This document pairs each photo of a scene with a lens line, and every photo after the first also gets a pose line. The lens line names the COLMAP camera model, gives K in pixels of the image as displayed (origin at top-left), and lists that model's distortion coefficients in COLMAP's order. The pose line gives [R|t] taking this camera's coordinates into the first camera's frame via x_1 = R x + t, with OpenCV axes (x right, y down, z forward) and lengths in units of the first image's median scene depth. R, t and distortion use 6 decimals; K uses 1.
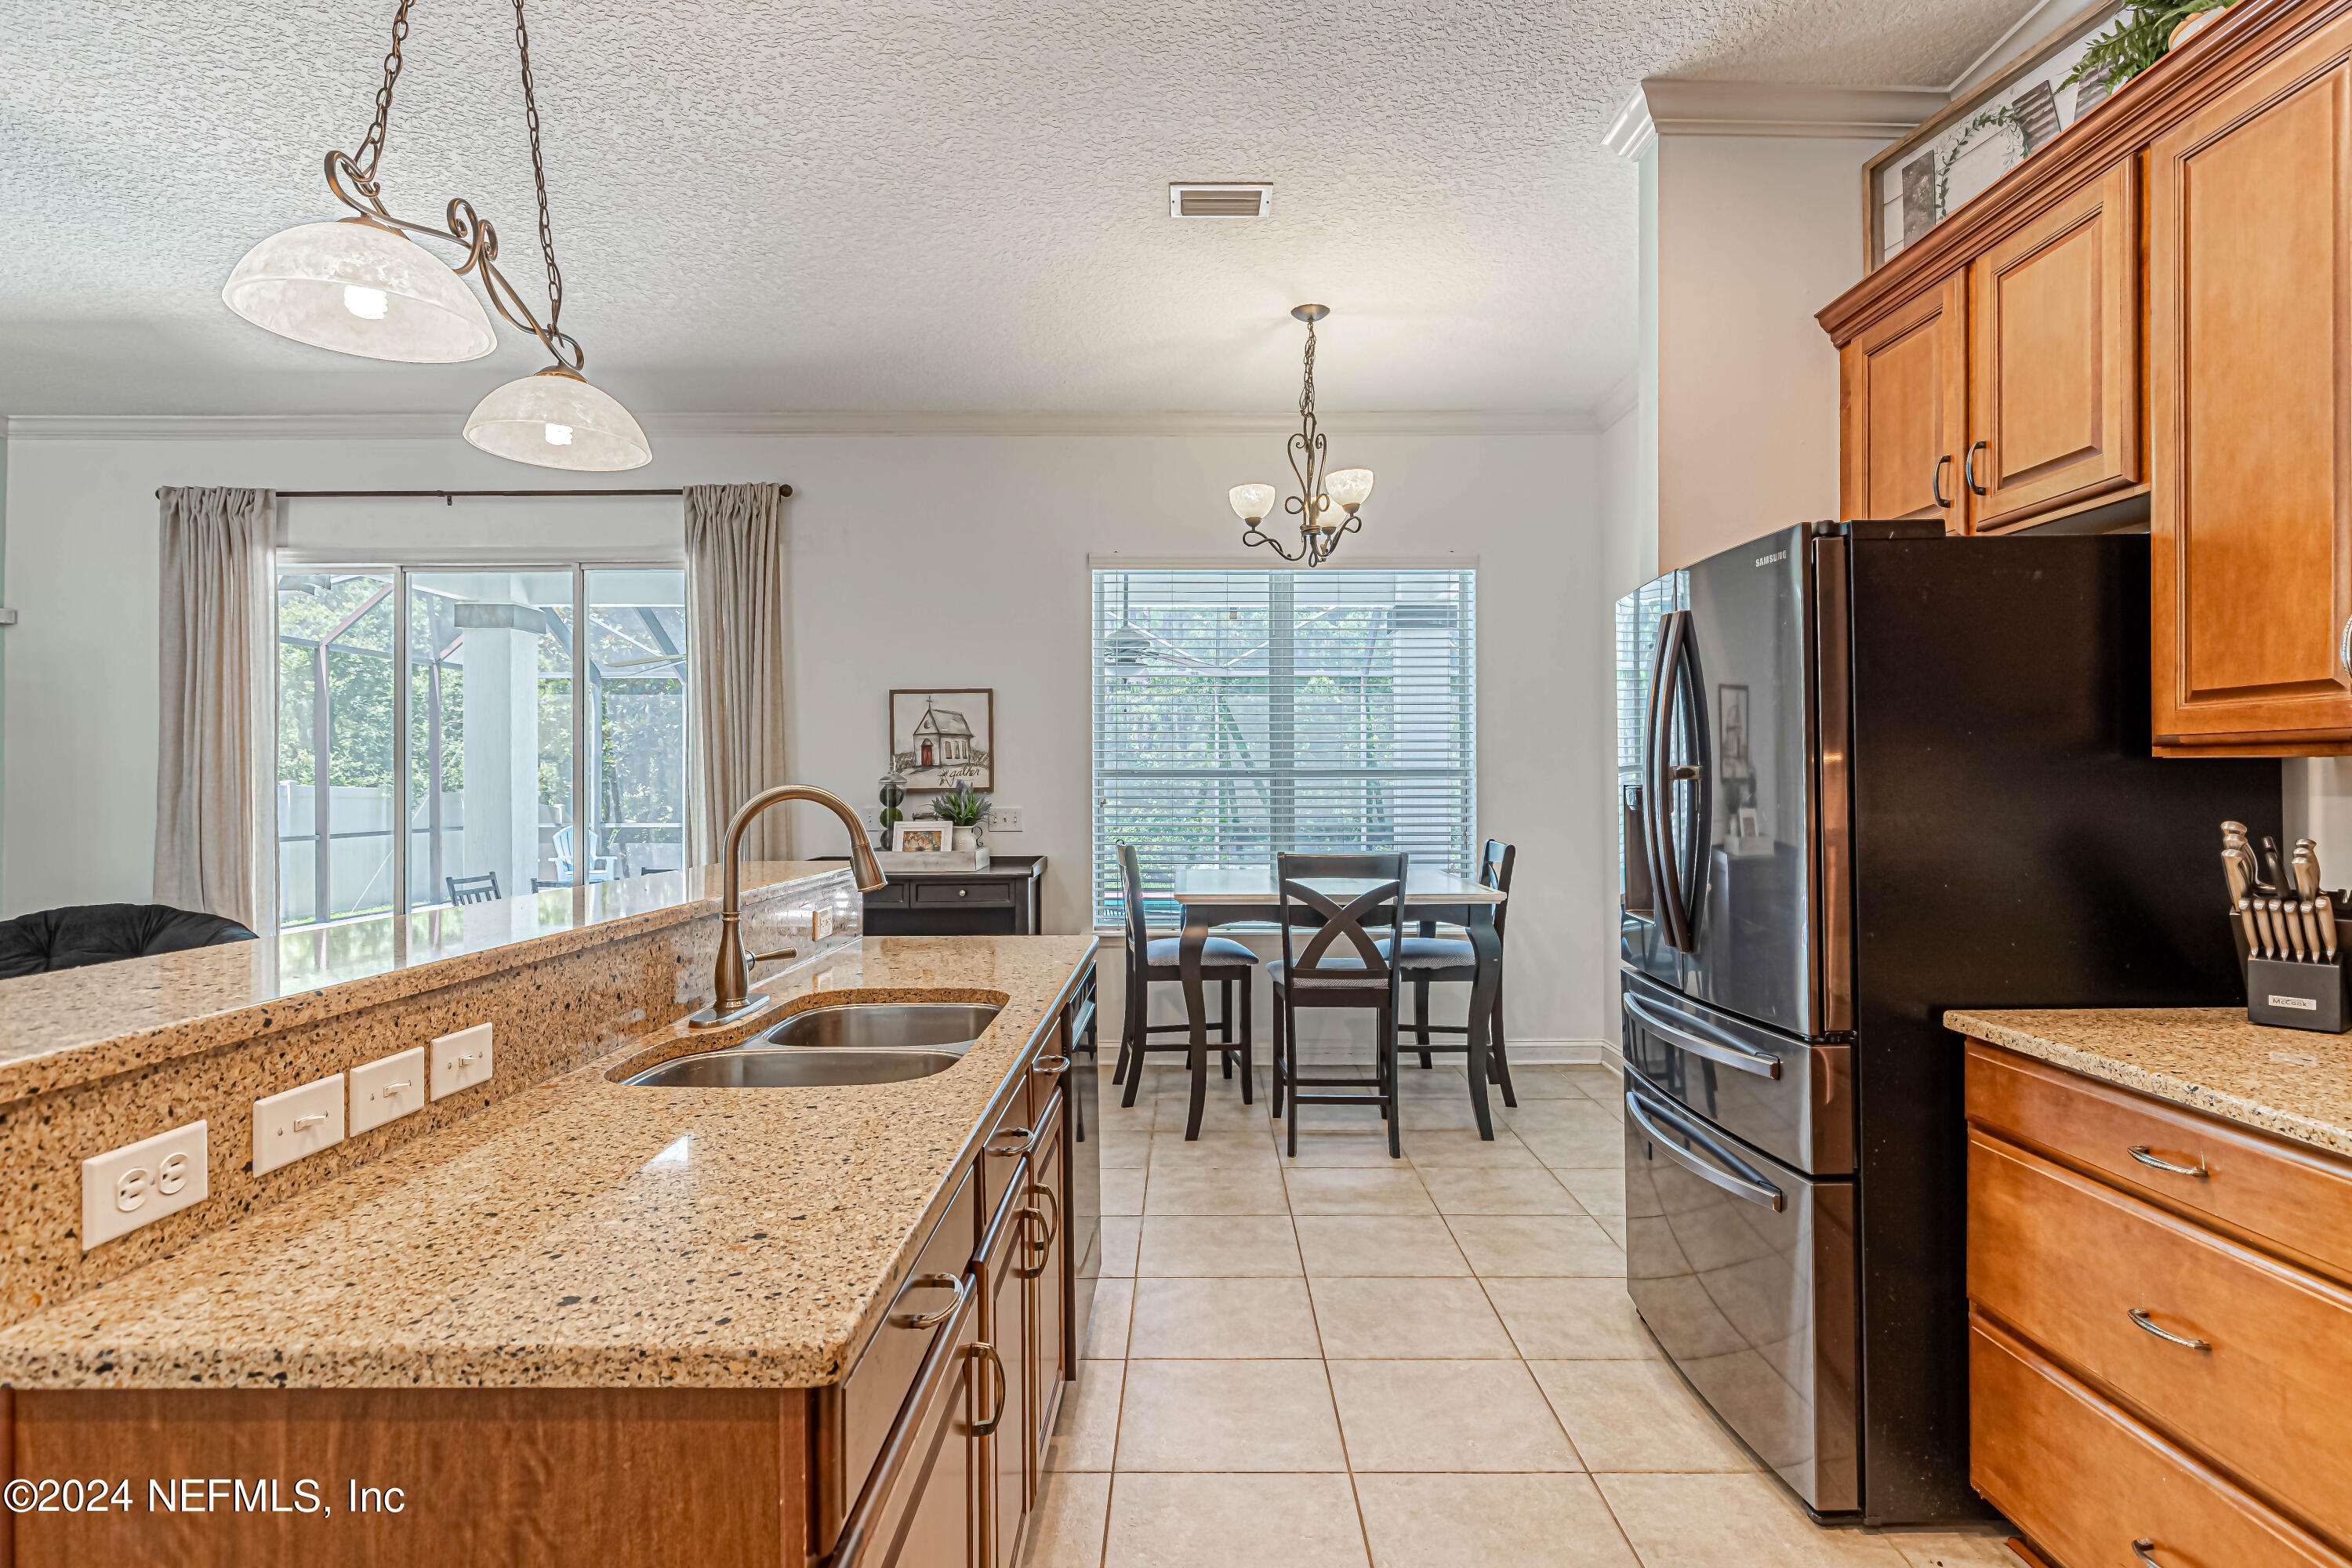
lens RADIAL K [[1184.8, 0, 1187.5], [0, 1184.8, 781.4], [0, 0, 1]] dist [-0.000778, -0.000781]
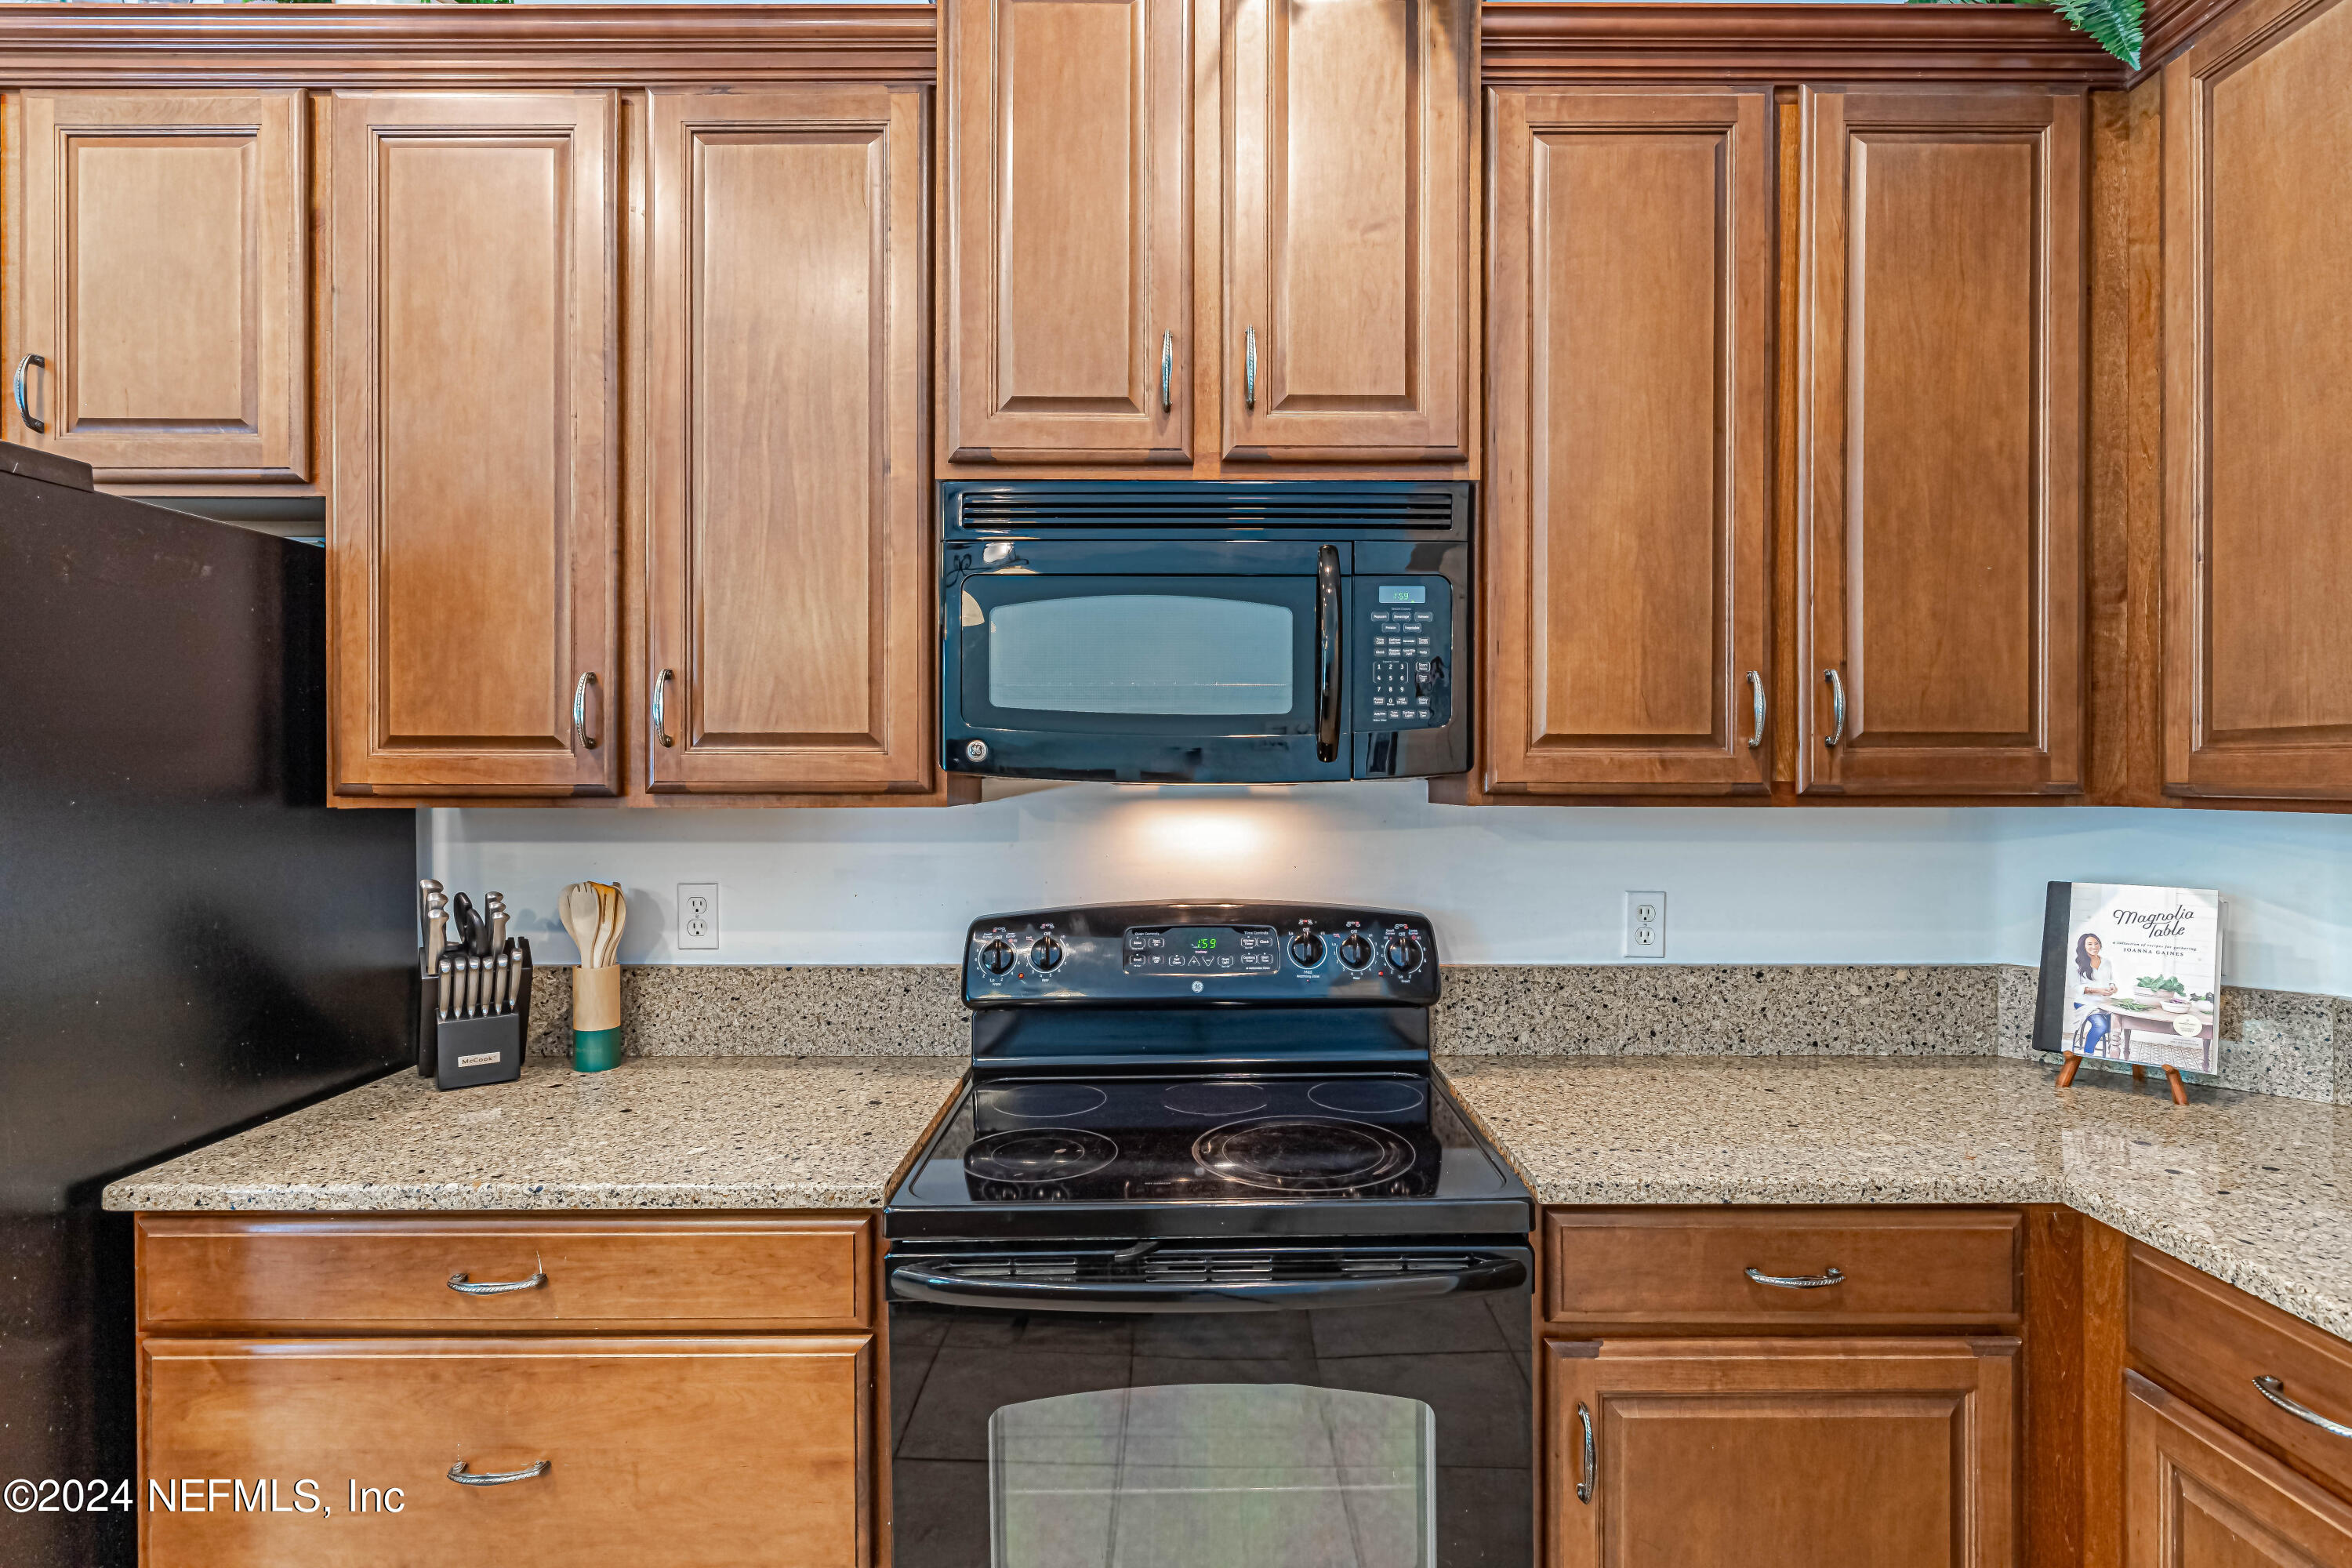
lens RADIAL K [[1184.8, 0, 1187.5], [0, 1184.8, 781.4], [0, 0, 1]] dist [-0.000778, -0.000781]
pose [[-0.004248, -0.002959, 0.999987, -0.039408], [-0.000579, 0.999995, 0.002957, -0.037334], [-0.999991, -0.000567, -0.004249, 0.333752]]
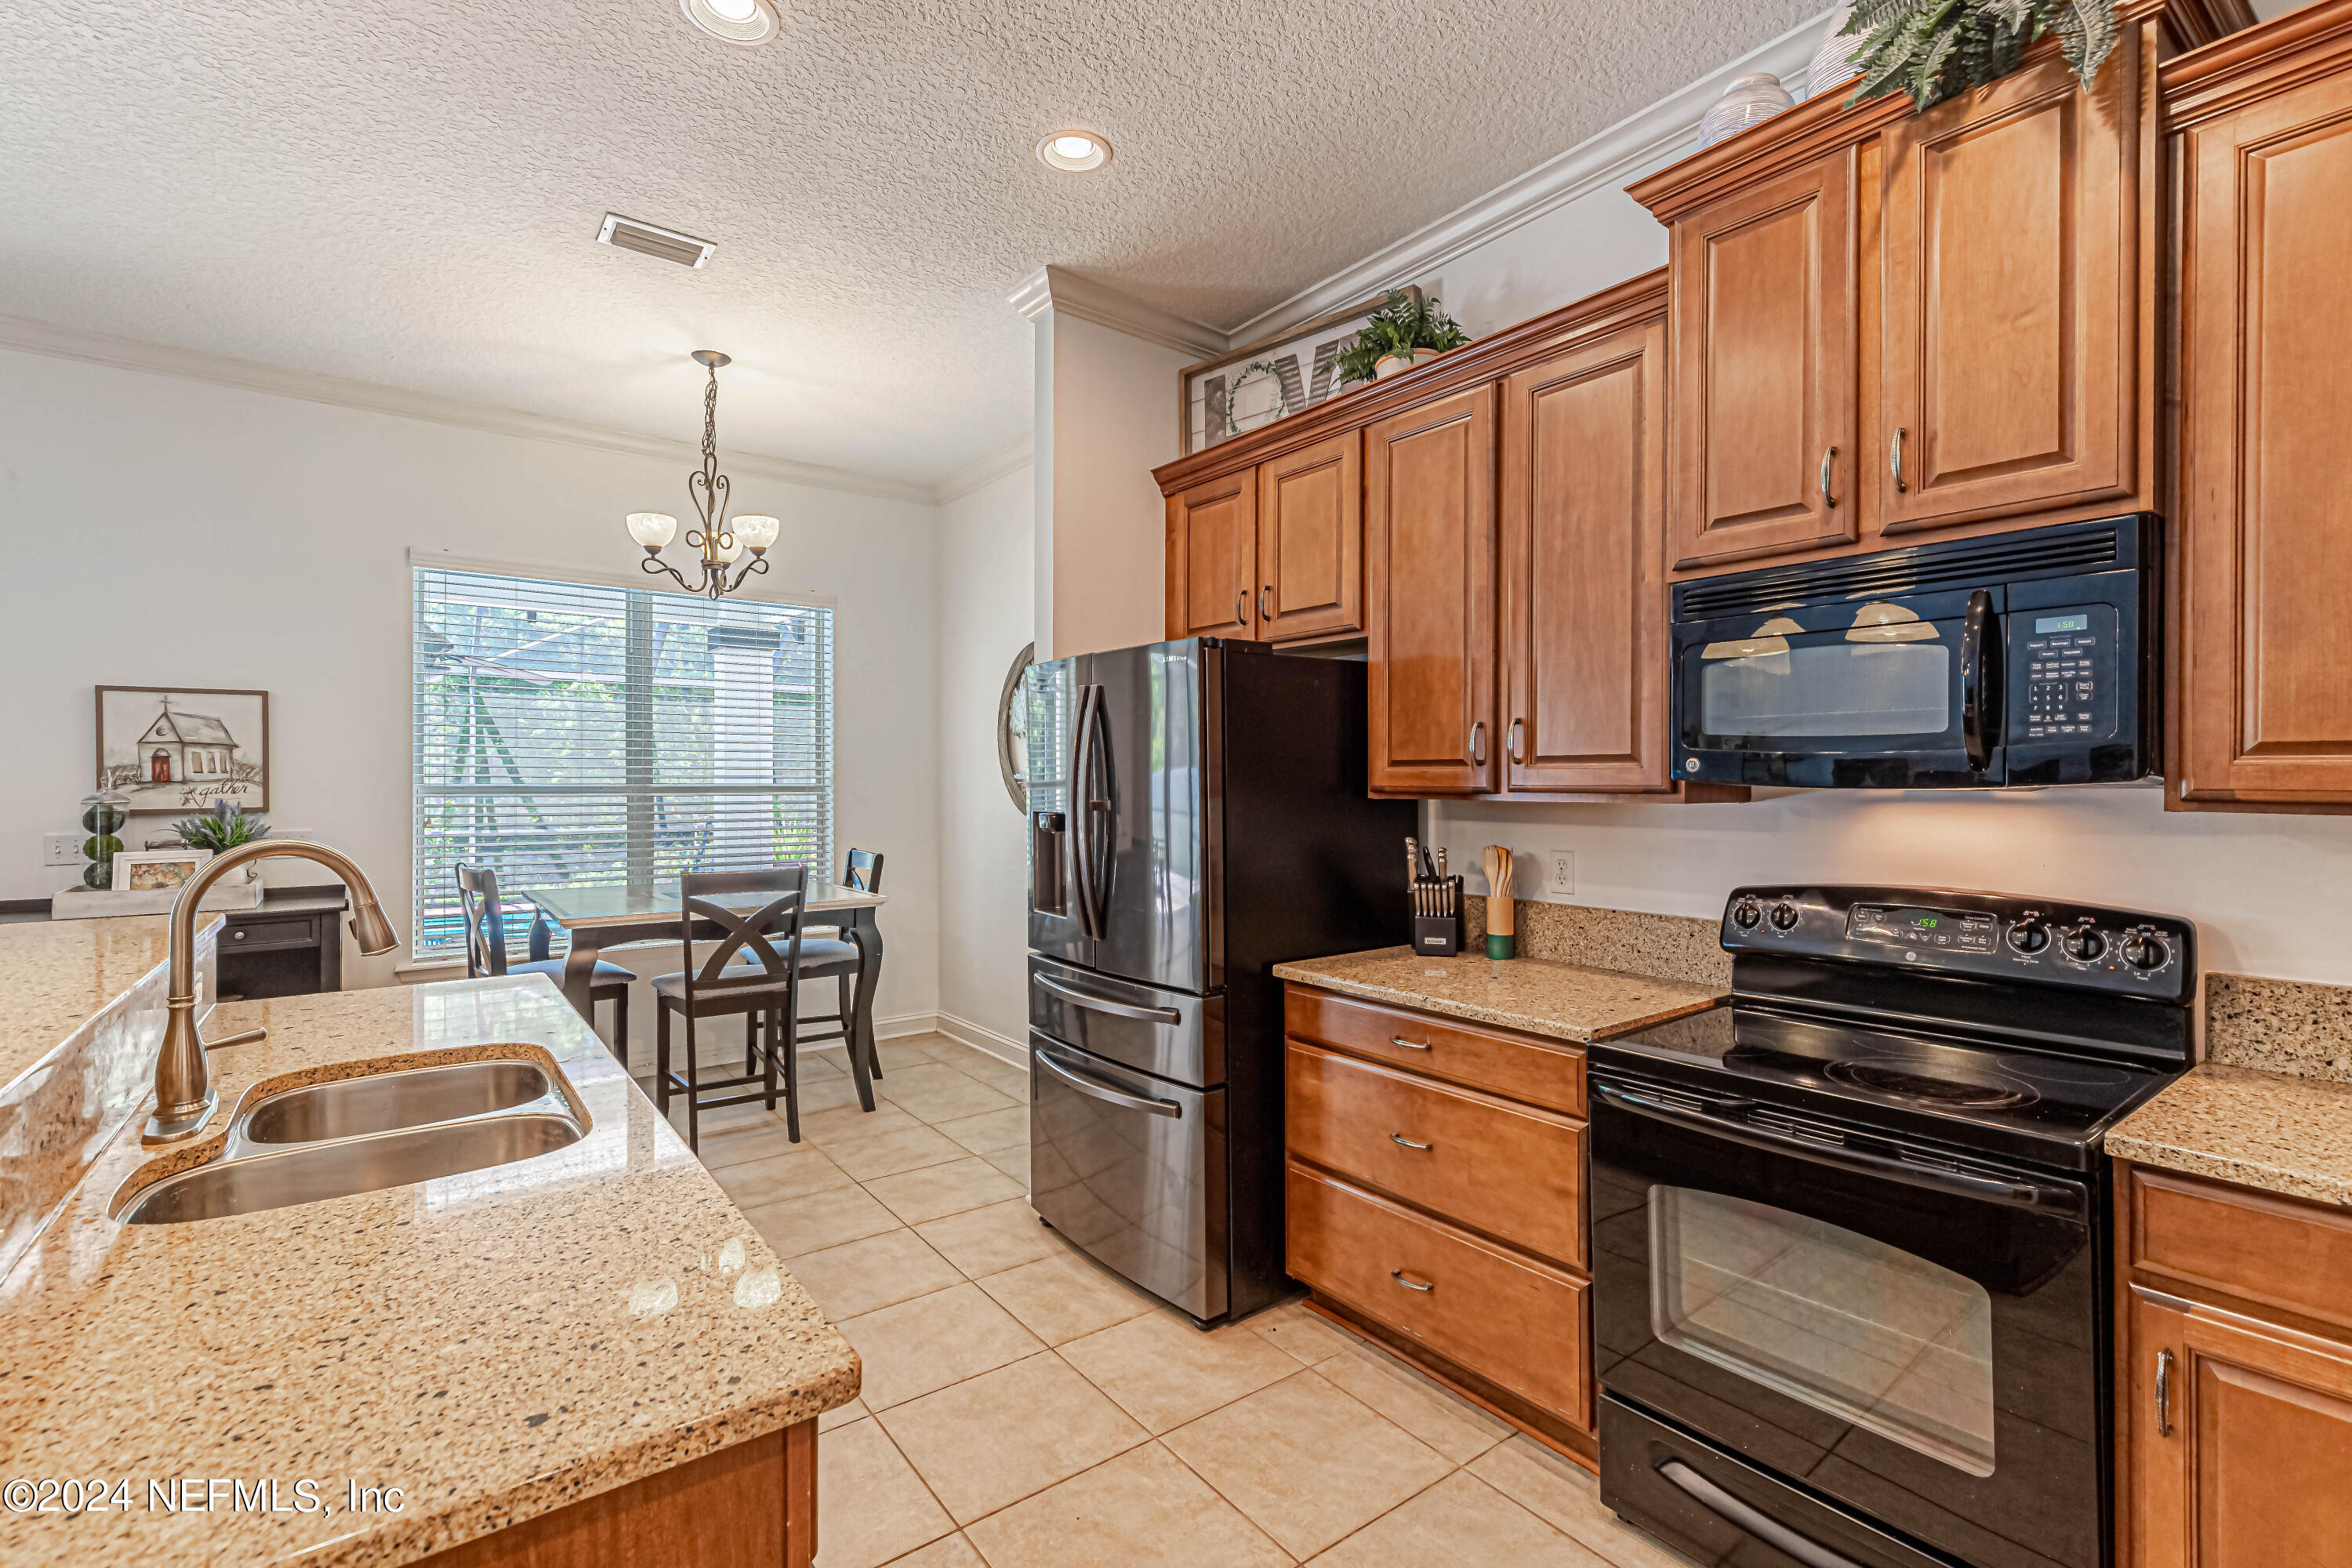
lens RADIAL K [[1057.2, 0, 1182.2], [0, 1057.2, 779.8], [0, 0, 1]] dist [0.008838, -0.001808]
pose [[0.796094, 0.004197, 0.605159, -0.246012], [-0.003879, 0.999991, -0.001833, -0.037210], [-0.605161, -0.000888, 0.796103, -0.011989]]
